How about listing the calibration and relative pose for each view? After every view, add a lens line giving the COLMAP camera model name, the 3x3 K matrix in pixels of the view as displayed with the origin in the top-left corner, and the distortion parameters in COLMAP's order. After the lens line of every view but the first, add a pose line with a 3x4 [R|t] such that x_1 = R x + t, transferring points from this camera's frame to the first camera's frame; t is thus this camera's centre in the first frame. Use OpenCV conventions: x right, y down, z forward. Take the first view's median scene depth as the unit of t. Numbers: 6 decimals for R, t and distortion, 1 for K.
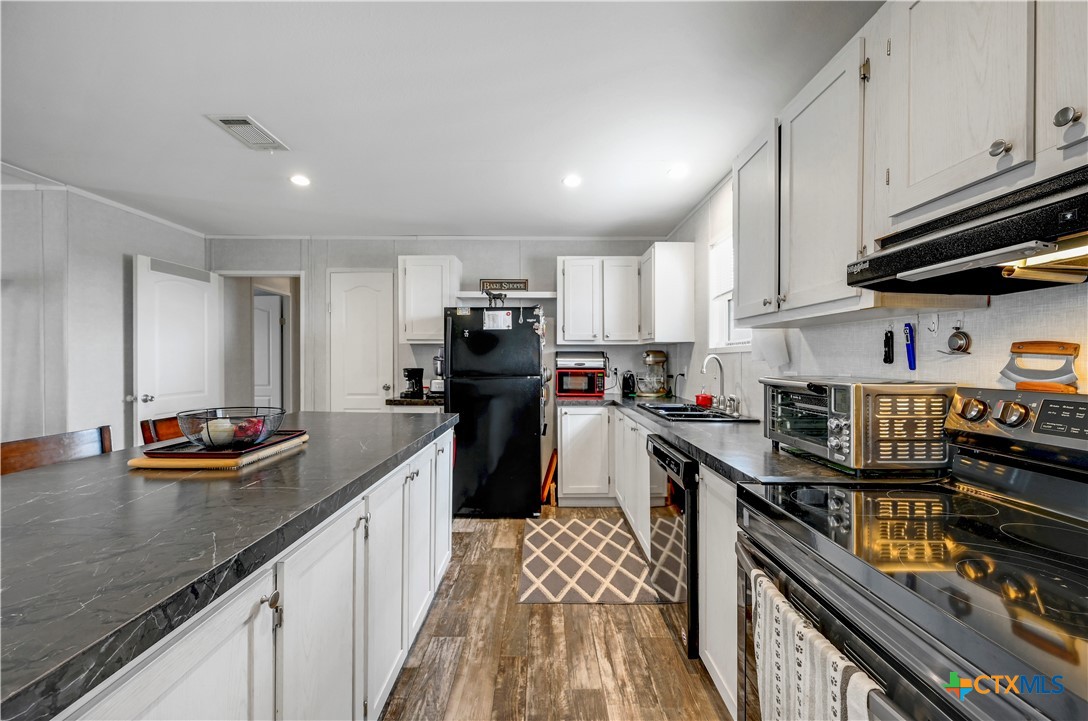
lens RADIAL K [[417.8, 0, 539.9], [0, 417.8, 359.8], [0, 0, 1]] dist [-0.002857, -0.000162]
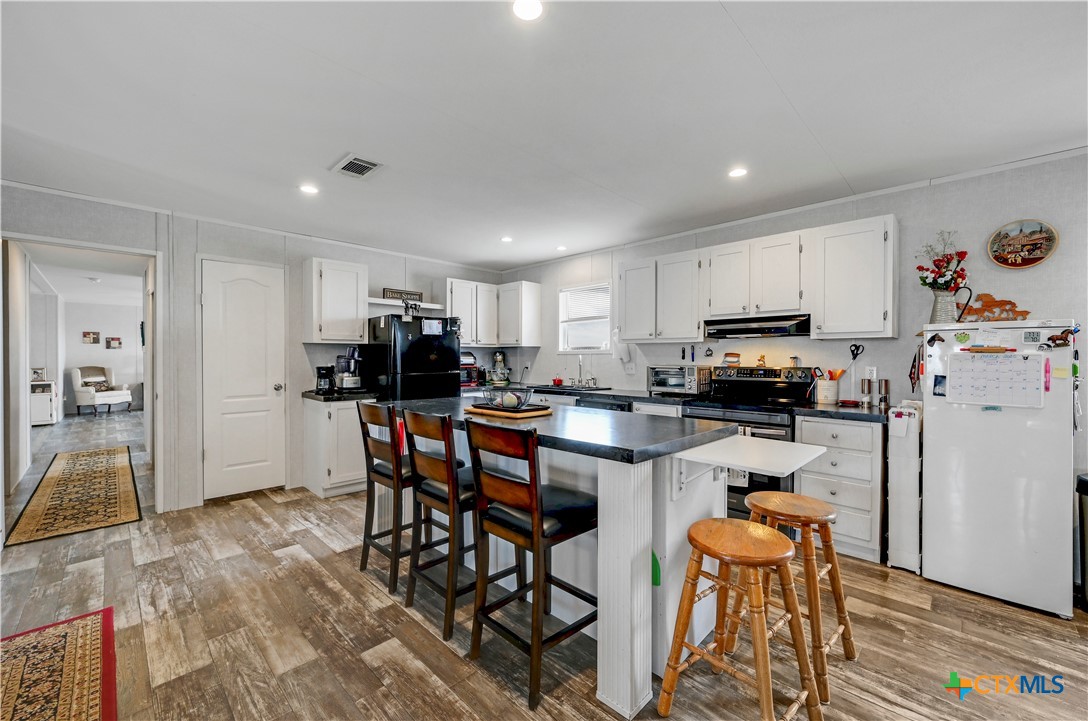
lens RADIAL K [[436.5, 0, 544.0], [0, 436.5, 357.6], [0, 0, 1]] dist [-0.001901, 0.000256]
pose [[0.710720, -0.001855, 0.703472, -0.726371], [0.001418, 0.999998, 0.001204, -0.003078], [-0.703473, 0.000142, 0.710722, -0.170102]]
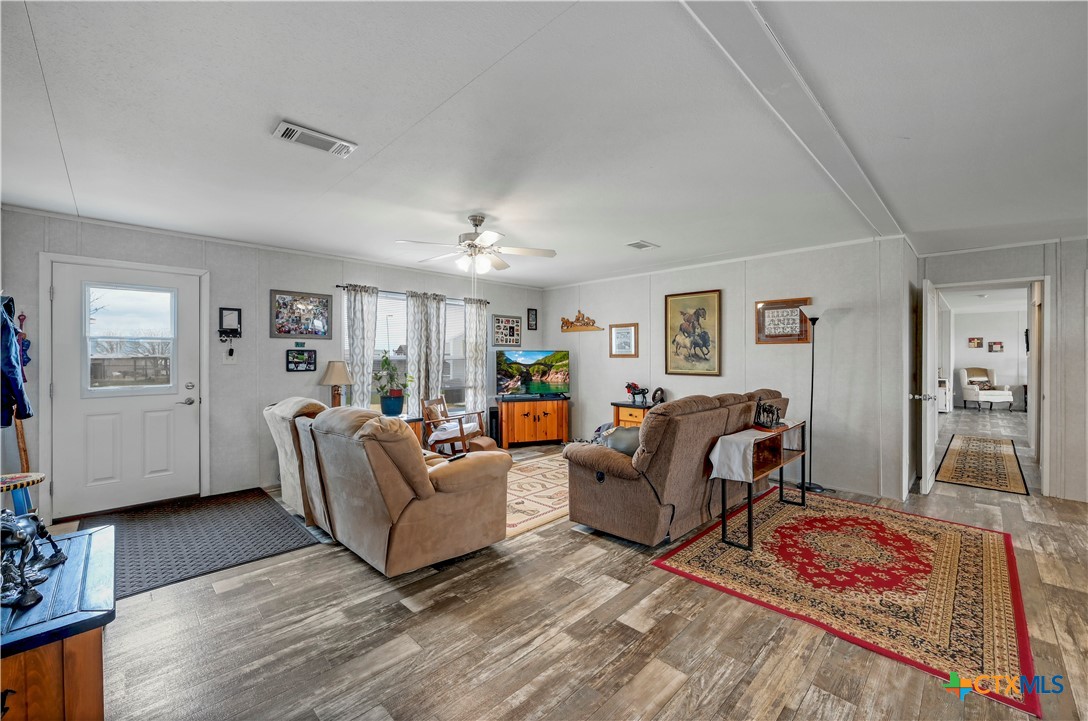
lens RADIAL K [[433.7, 0, 543.7], [0, 433.7, 355.3], [0, 0, 1]] dist [0.000980, 0.000112]
pose [[0.699515, 0.004011, -0.714607, -0.761210], [-0.005333, 0.999986, 0.000392, -0.021400], [0.714598, 0.003537, 0.699526, -0.626544]]
